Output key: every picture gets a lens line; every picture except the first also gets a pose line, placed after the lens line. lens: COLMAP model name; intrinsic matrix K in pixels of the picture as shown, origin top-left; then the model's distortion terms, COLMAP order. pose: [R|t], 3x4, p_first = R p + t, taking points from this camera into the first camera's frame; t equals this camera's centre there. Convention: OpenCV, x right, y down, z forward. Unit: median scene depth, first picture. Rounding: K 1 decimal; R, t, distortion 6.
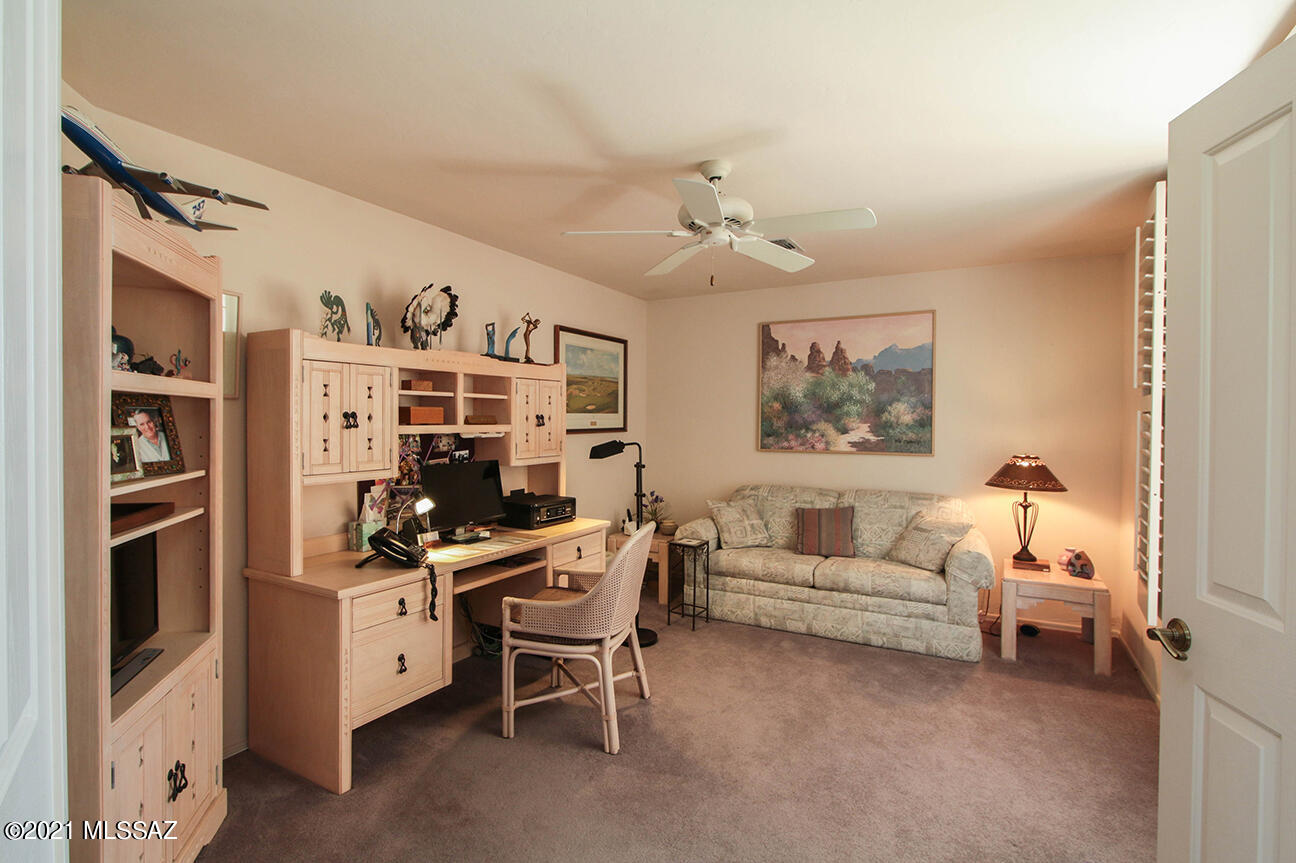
lens RADIAL K [[627.2, 0, 654.8], [0, 627.2, 427.7], [0, 0, 1]] dist [-0.001036, -0.000880]
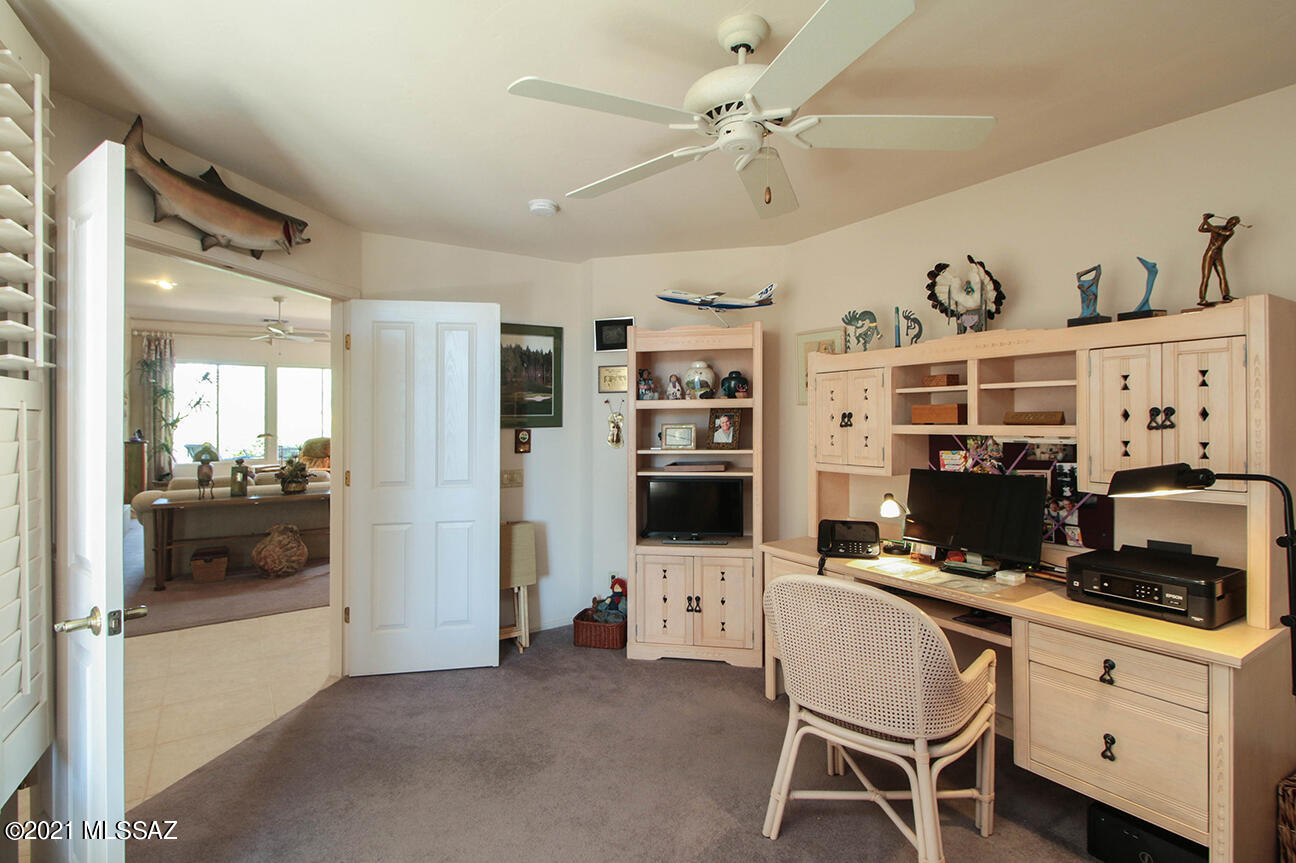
lens RADIAL K [[627.2, 0, 654.8], [0, 627.2, 427.7], [0, 0, 1]] dist [-0.001036, -0.000880]
pose [[-0.467669, 0.011498, -0.883829, 0.566014], [-0.005653, 0.999856, 0.015998, -0.011236], [0.883886, 0.012478, -0.467537, 0.987862]]
